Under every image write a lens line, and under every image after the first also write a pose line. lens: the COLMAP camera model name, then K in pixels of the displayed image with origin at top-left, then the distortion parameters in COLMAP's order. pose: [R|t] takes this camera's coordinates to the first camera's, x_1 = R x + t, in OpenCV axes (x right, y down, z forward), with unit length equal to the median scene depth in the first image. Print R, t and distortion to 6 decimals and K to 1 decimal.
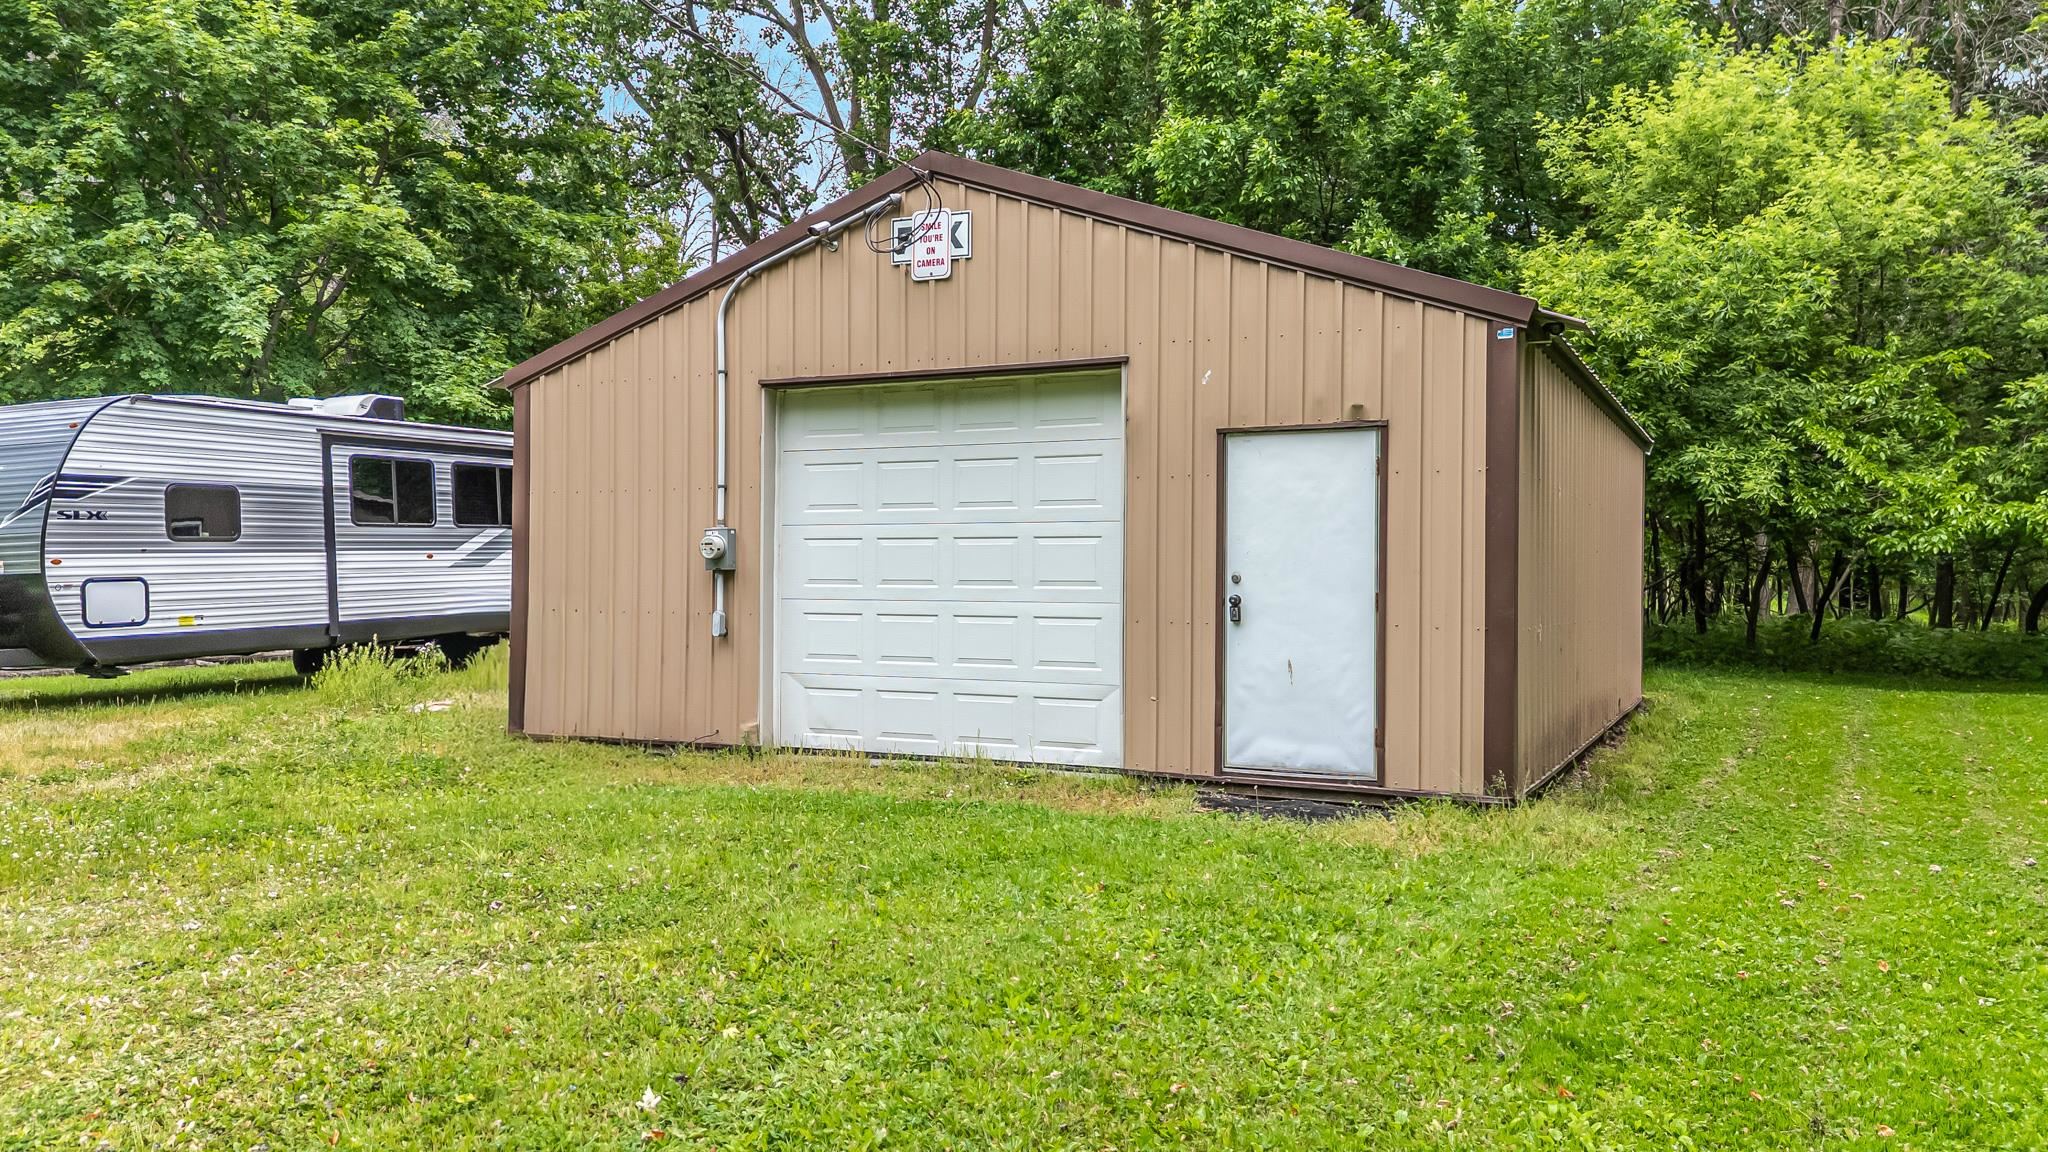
lens RADIAL K [[1396.5, 0, 1024.0], [0, 1396.5, 576.0], [0, 0, 1]] dist [0.000915, -0.000406]
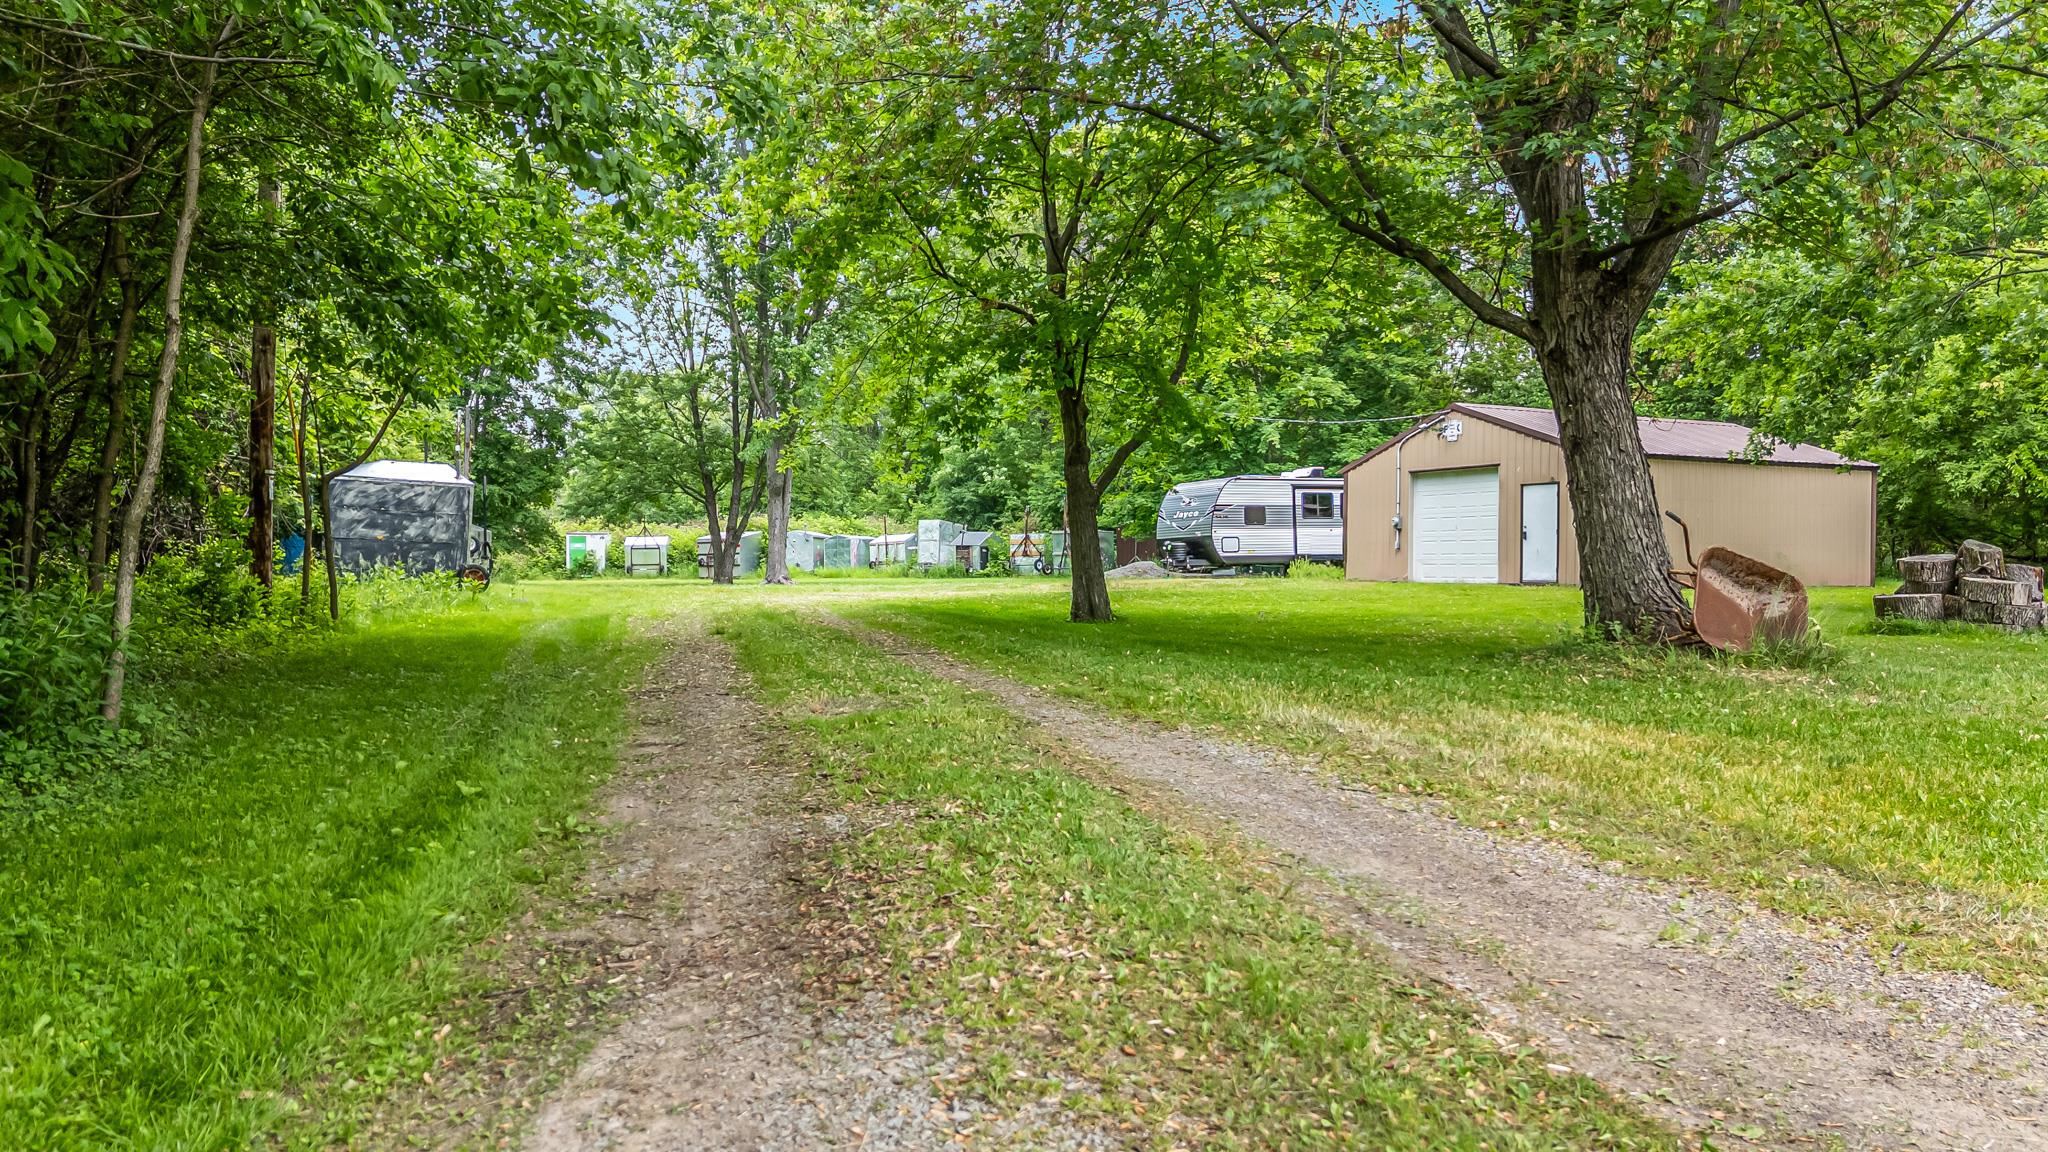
lens RADIAL K [[1455.4, 0, 1024.0], [0, 1455.4, 576.0], [0, 0, 1]] dist [-0.001587, -0.003065]
pose [[0.789986, 0.002519, -0.613119, 0.988384], [-0.003756, 0.999993, -0.000730, 0.094459], [0.613113, 0.002880, 0.789990, -1.873560]]
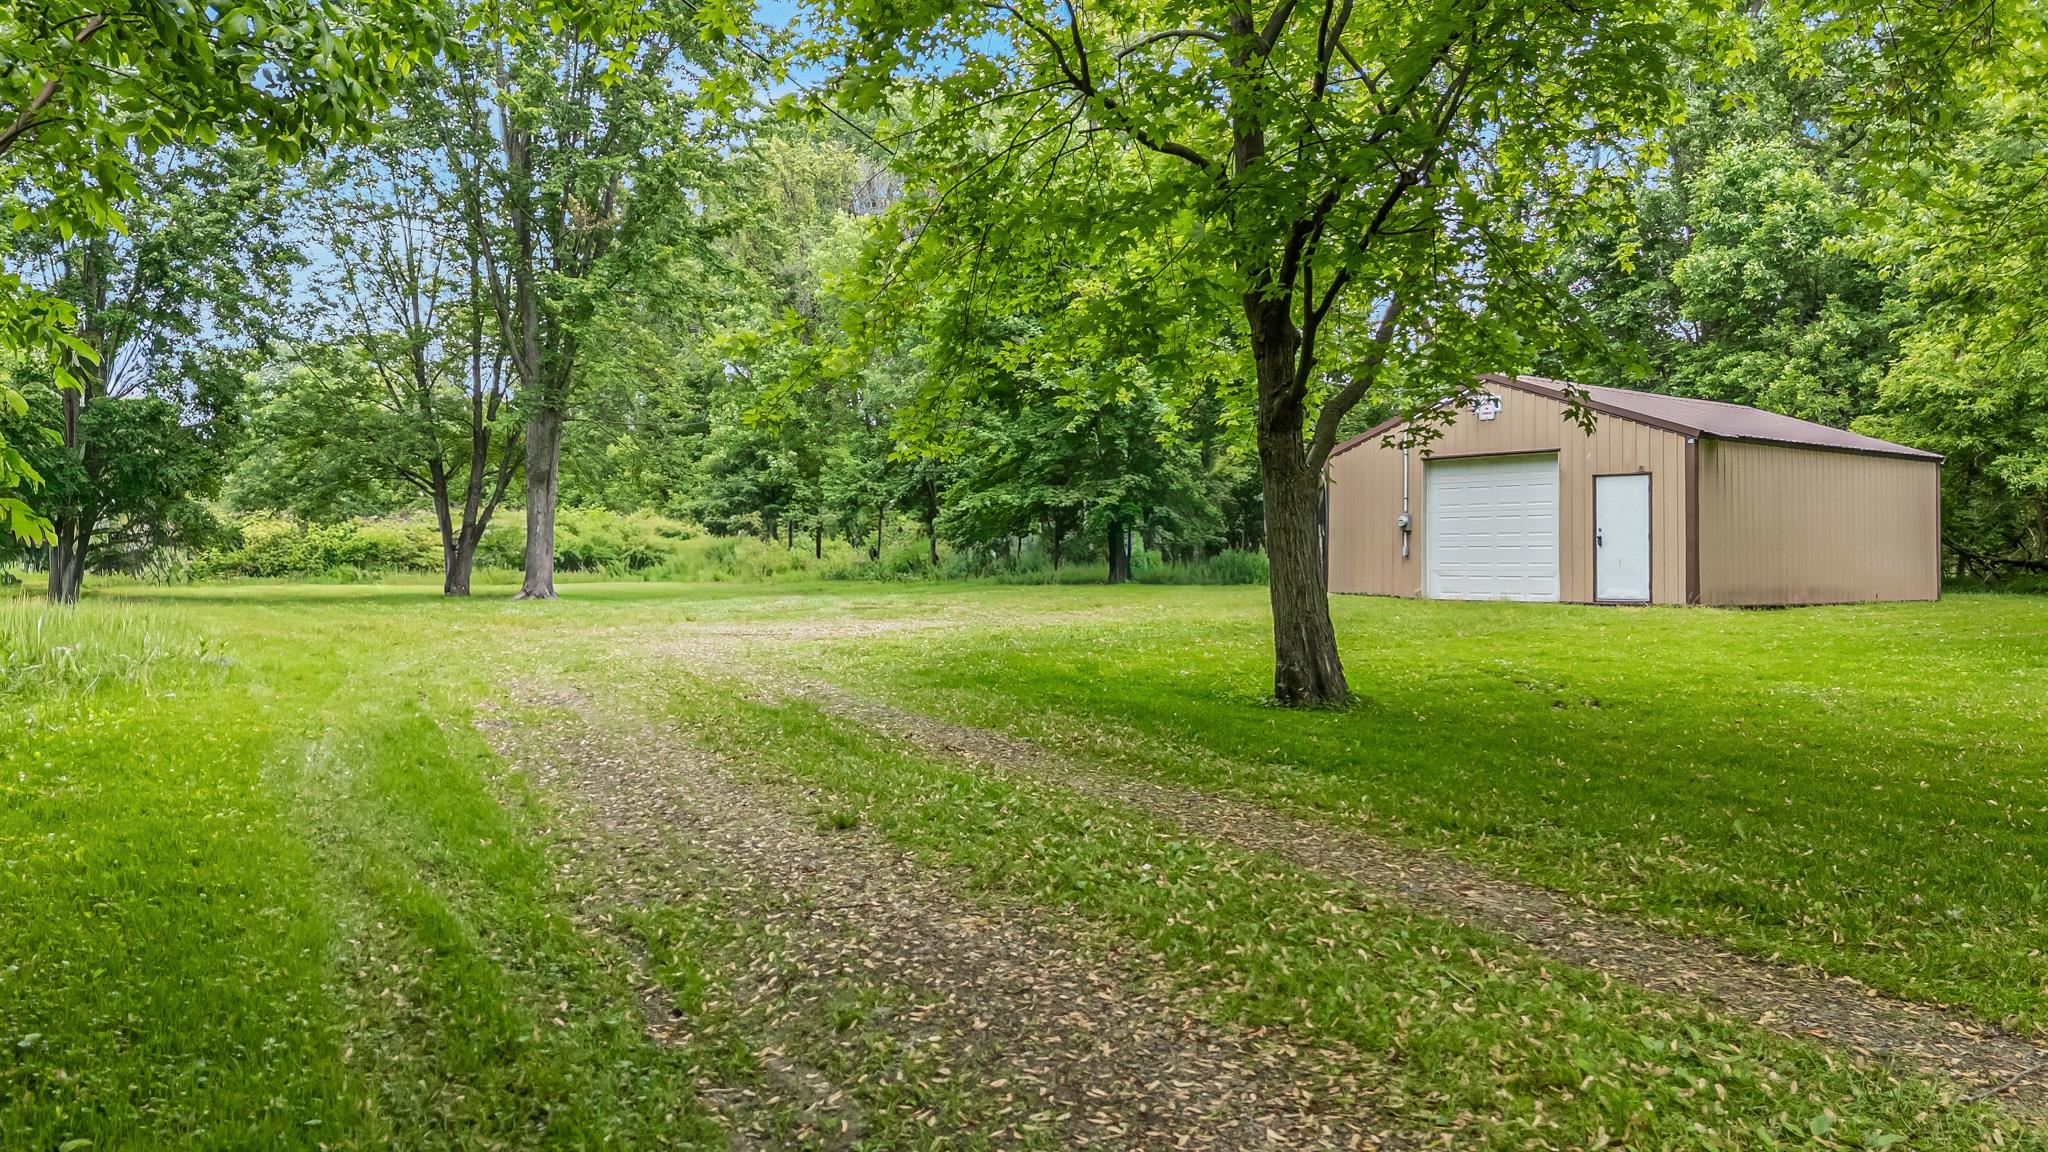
lens RADIAL K [[1468.7, 0, 984.1], [0, 1468.7, 558.6], [0, 0, 1]] dist [-0.053550, 0.145512]
pose [[0.888432, -0.002994, -0.458999, 0.278694], [-0.000258, 0.999975, -0.007022, 0.055921], [0.459009, 0.006357, 0.888409, -1.477472]]
